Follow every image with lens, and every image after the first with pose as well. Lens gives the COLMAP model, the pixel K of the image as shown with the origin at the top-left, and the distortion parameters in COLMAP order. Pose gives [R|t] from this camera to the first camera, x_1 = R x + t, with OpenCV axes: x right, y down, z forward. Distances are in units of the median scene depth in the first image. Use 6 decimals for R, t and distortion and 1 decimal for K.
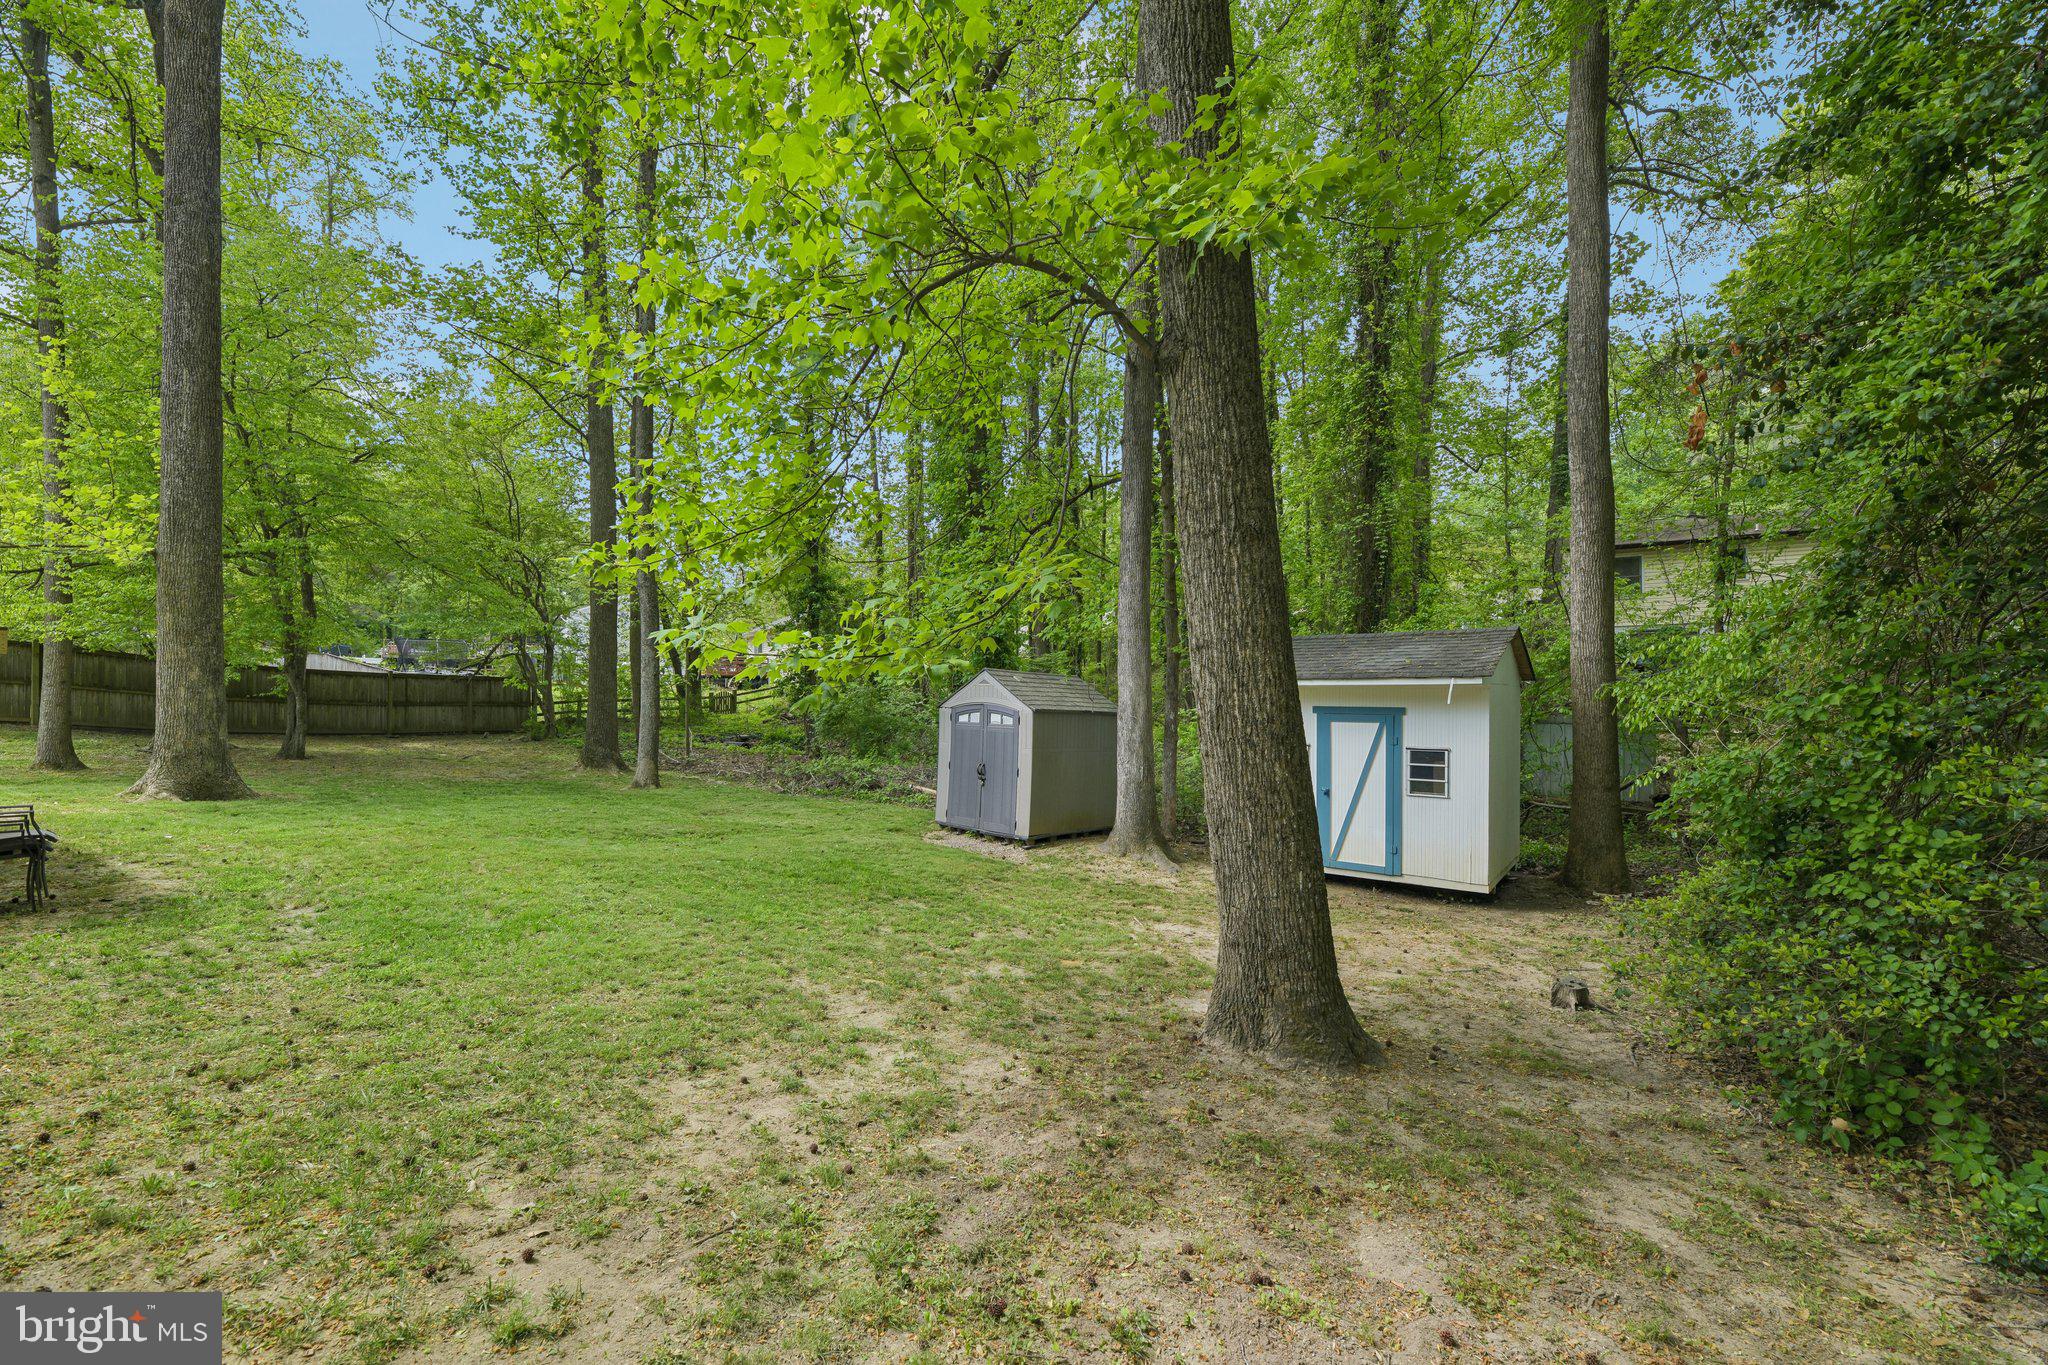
lens RADIAL K [[821.3, 0, 1025.3], [0, 821.3, 690.4], [0, 0, 1]] dist [-0.002265, -0.000417]
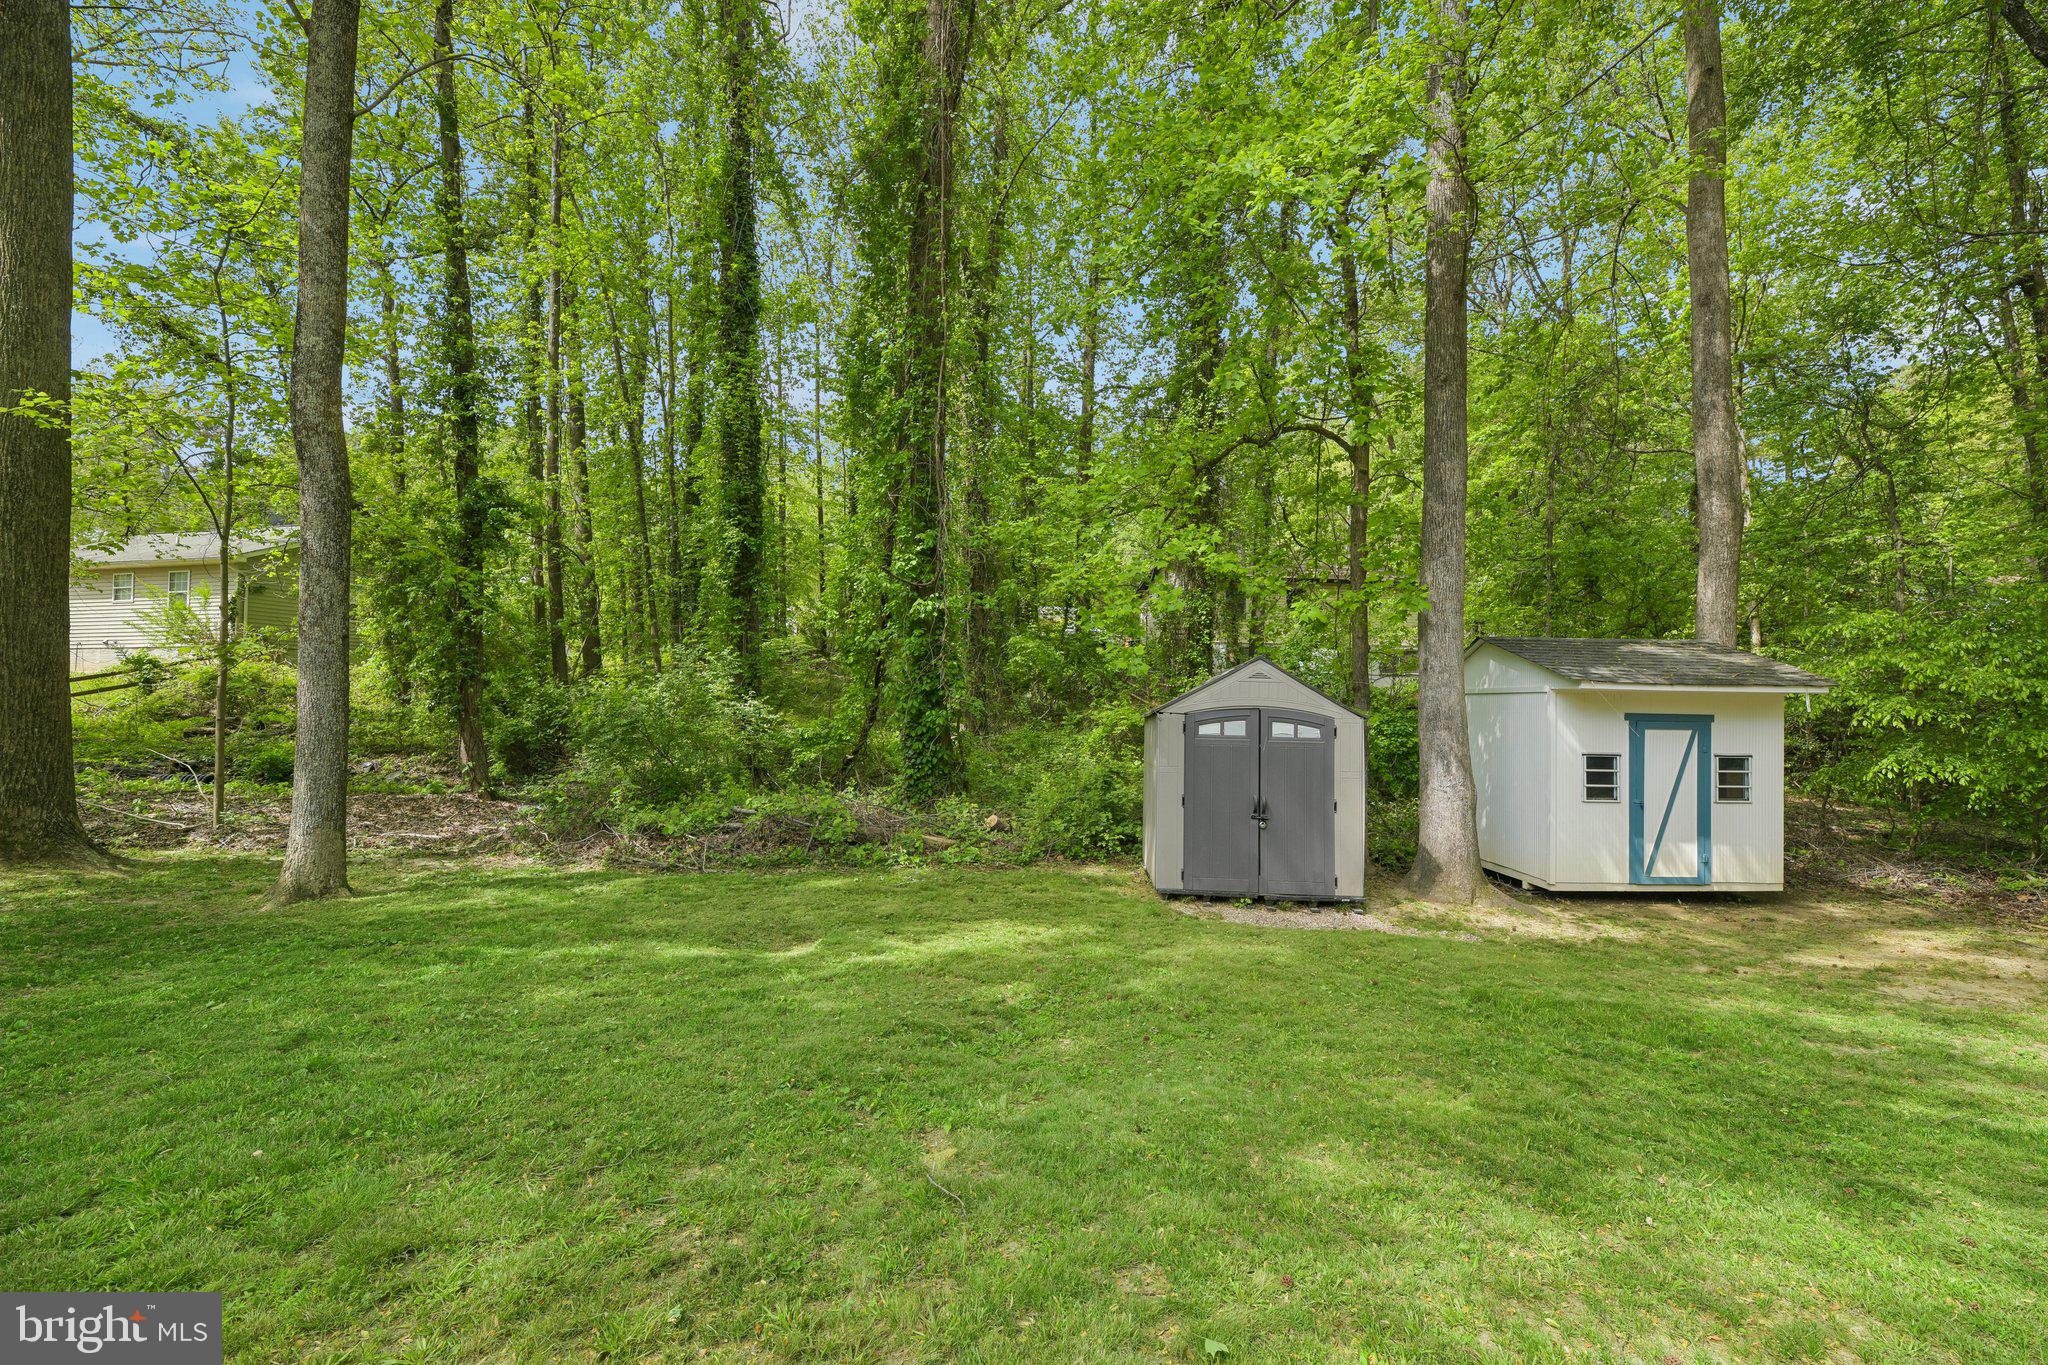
lens RADIAL K [[821.3, 0, 1023.2], [0, 821.3, 686.3], [0, 0, 1]] dist [-0.002265, -0.000417]
pose [[0.763377, 0.023353, 0.645531, -0.788556], [-0.016240, 0.999724, -0.016962, 0.016098], [-0.645749, 0.002465, 0.763545, 0.743410]]
